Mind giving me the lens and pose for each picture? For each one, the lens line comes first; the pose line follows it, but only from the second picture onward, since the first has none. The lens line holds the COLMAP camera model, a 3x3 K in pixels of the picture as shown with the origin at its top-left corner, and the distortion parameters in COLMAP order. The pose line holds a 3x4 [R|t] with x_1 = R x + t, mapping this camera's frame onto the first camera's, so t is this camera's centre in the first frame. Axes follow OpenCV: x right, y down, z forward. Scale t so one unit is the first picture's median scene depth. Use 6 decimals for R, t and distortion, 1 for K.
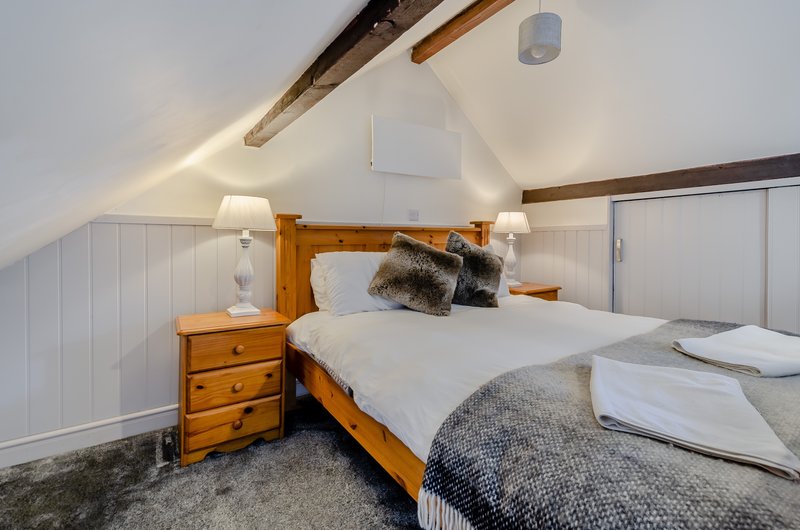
lens RADIAL K [[367.1, 0, 401.9], [0, 367.1, 240.9], [0, 0, 1]] dist [0.000007, 0.000049]
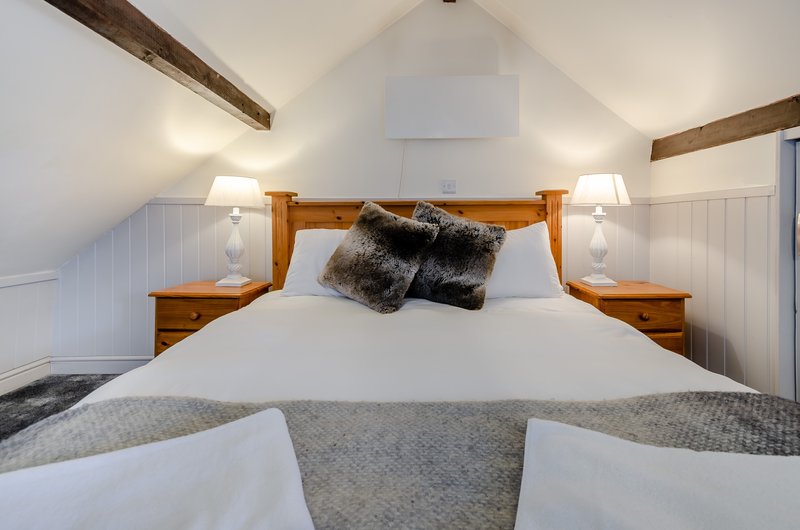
lens RADIAL K [[372.4, 0, 417.1], [0, 372.4, 219.9], [0, 0, 1]] dist [0.000351, 0.000033]
pose [[0.826877, 0.001526, -0.562381, 0.533273], [-0.000050, 0.999997, 0.002640, 0.003103], [0.562383, -0.002155, 0.826874, 0.326581]]
